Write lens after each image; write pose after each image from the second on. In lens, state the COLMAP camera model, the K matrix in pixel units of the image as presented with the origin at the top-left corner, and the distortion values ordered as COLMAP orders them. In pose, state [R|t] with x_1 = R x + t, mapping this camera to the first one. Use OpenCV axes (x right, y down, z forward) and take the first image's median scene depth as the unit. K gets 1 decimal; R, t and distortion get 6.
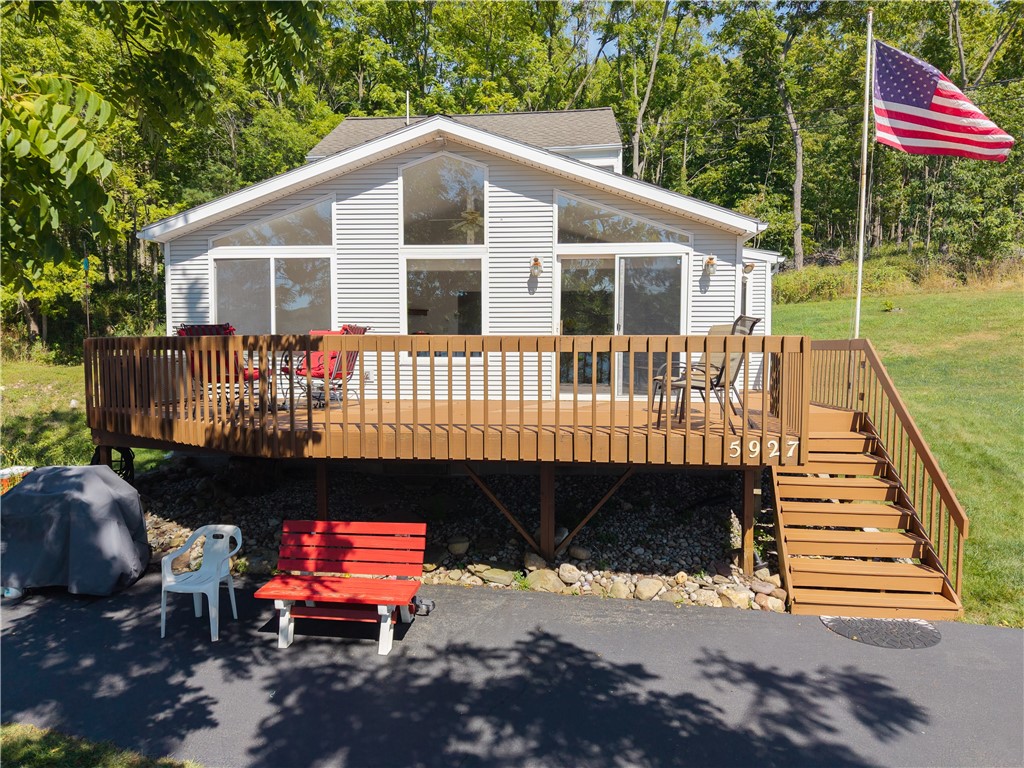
lens RADIAL K [[689.9, 0, 514.2], [0, 689.9, 386.6], [0, 0, 1]] dist [0.022014, -0.021952]
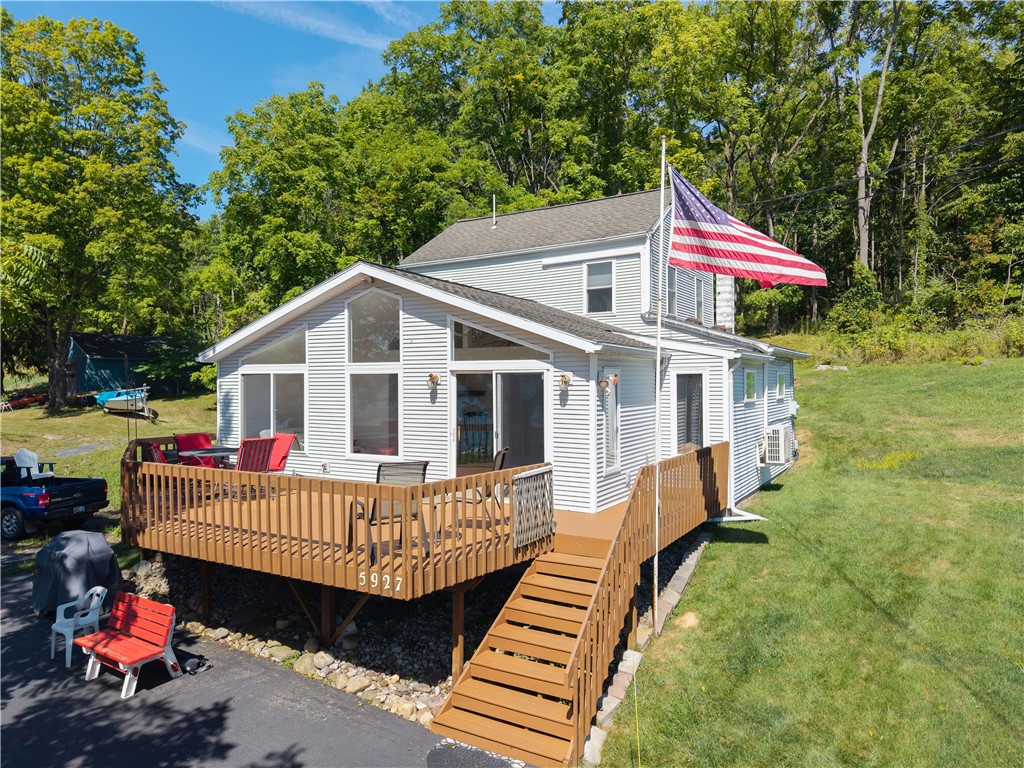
lens RADIAL K [[689.9, 0, 514.2], [0, 689.9, 386.6], [0, 0, 1]] dist [0.022014, -0.021952]
pose [[0.904245, -0.001848, -0.427010, 0.656389], [-0.018397, 0.998894, -0.043281, -0.118981], [0.426618, 0.046993, 0.903210, 0.014575]]
